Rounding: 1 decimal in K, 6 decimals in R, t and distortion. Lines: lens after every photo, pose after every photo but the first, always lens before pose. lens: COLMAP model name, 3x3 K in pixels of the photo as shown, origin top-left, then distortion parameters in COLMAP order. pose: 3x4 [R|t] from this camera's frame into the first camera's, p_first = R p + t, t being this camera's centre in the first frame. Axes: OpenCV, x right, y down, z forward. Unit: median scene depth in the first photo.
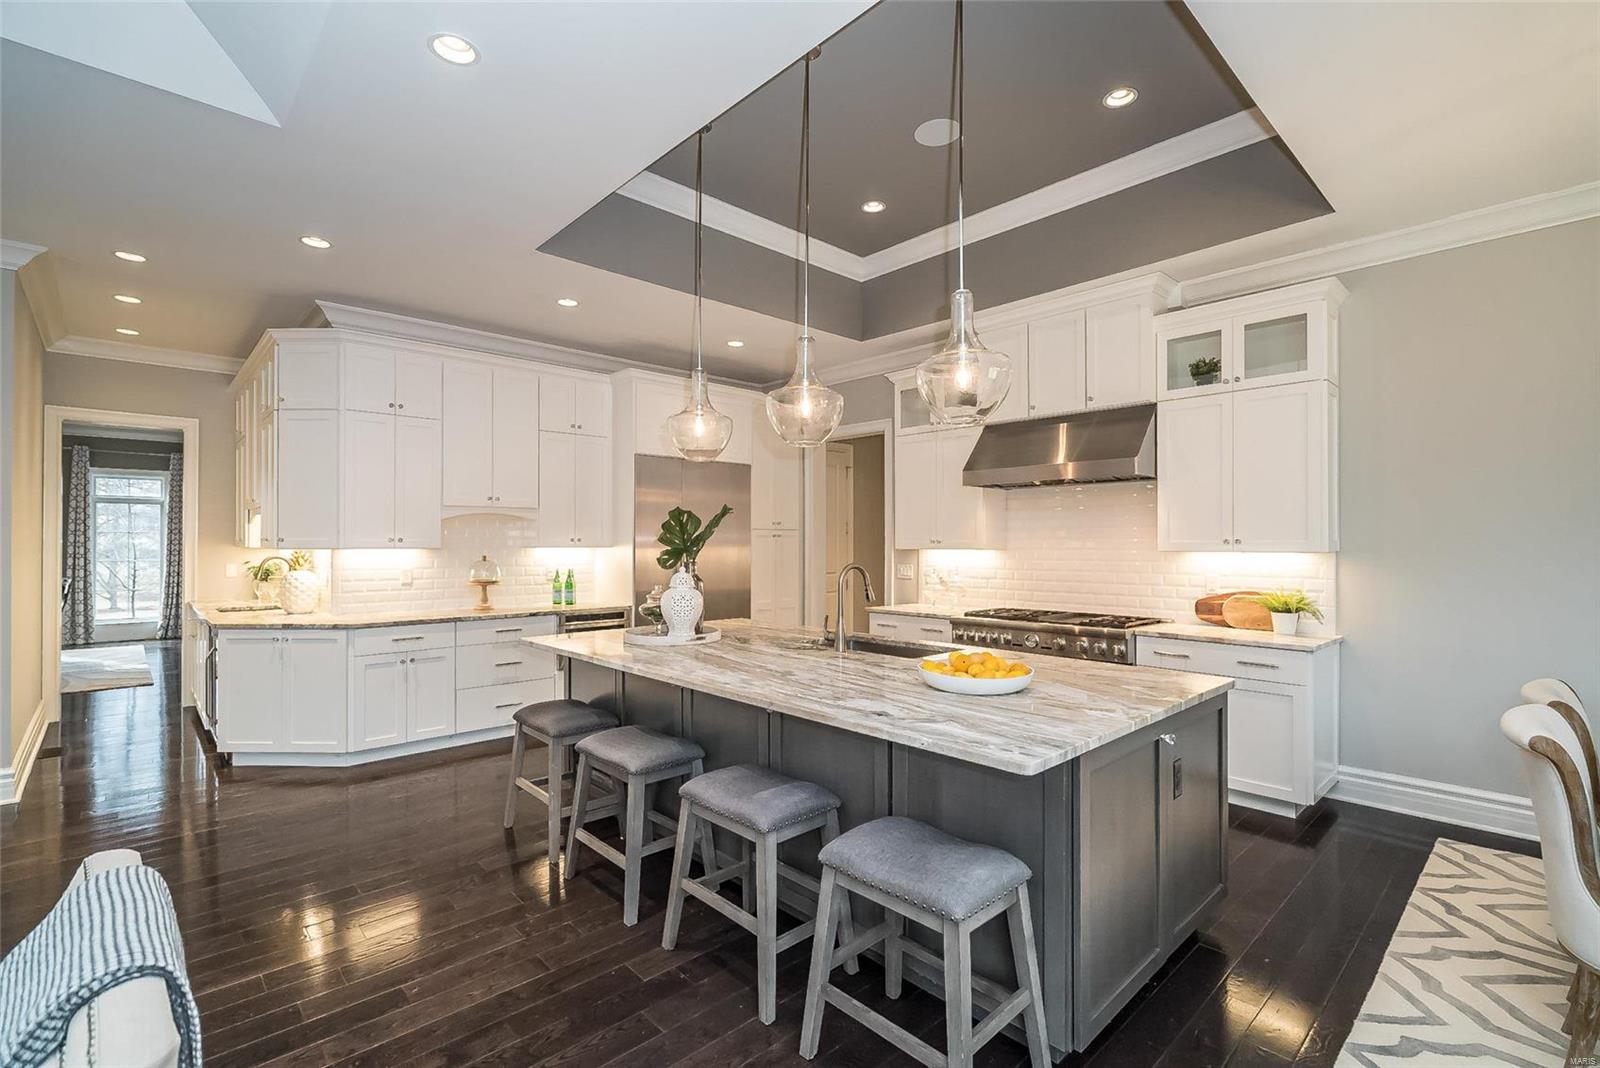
lens RADIAL K [[721.8, 0, 795.4], [0, 721.8, 546.9], [0, 0, 1]] dist [-0.002636, 0.002214]
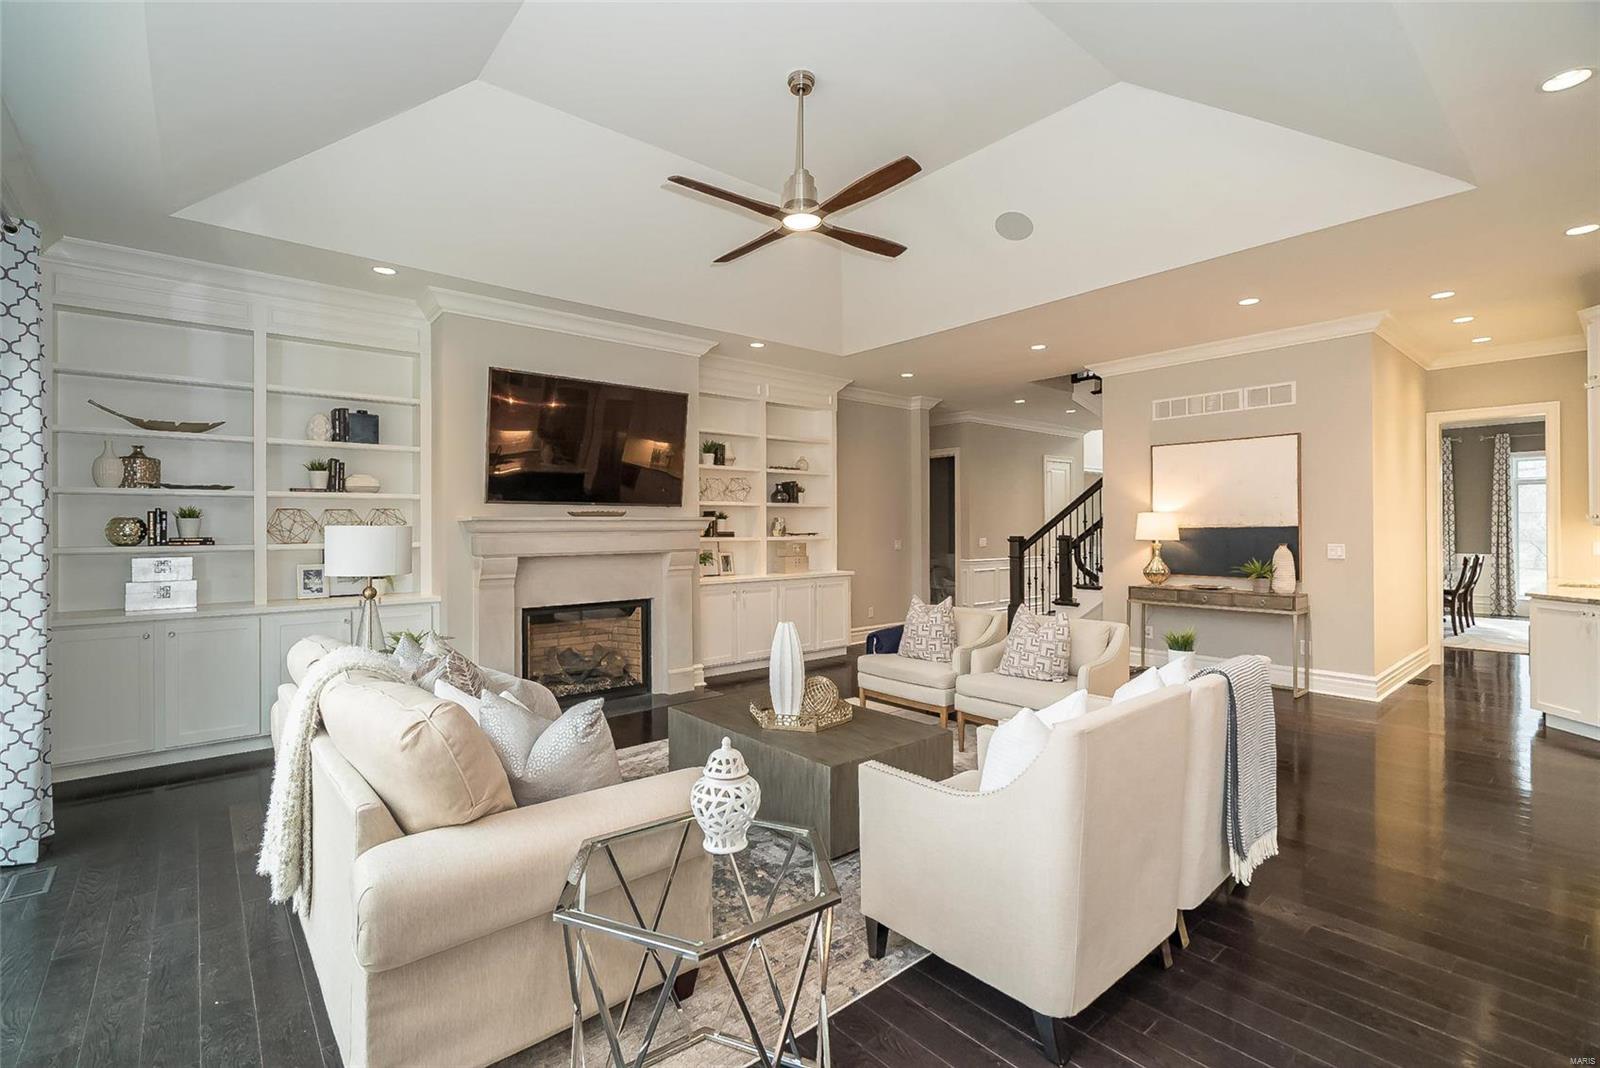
lens RADIAL K [[721.8, 0, 797.7], [0, 721.8, 525.6], [0, 0, 1]] dist [-0.002636, 0.002214]
pose [[-0.039637, -0.002325, -0.999211, 0.331494], [-0.002644, 0.999994, -0.002222, 0.009698], [0.999211, 0.002554, -0.039642, -0.061787]]
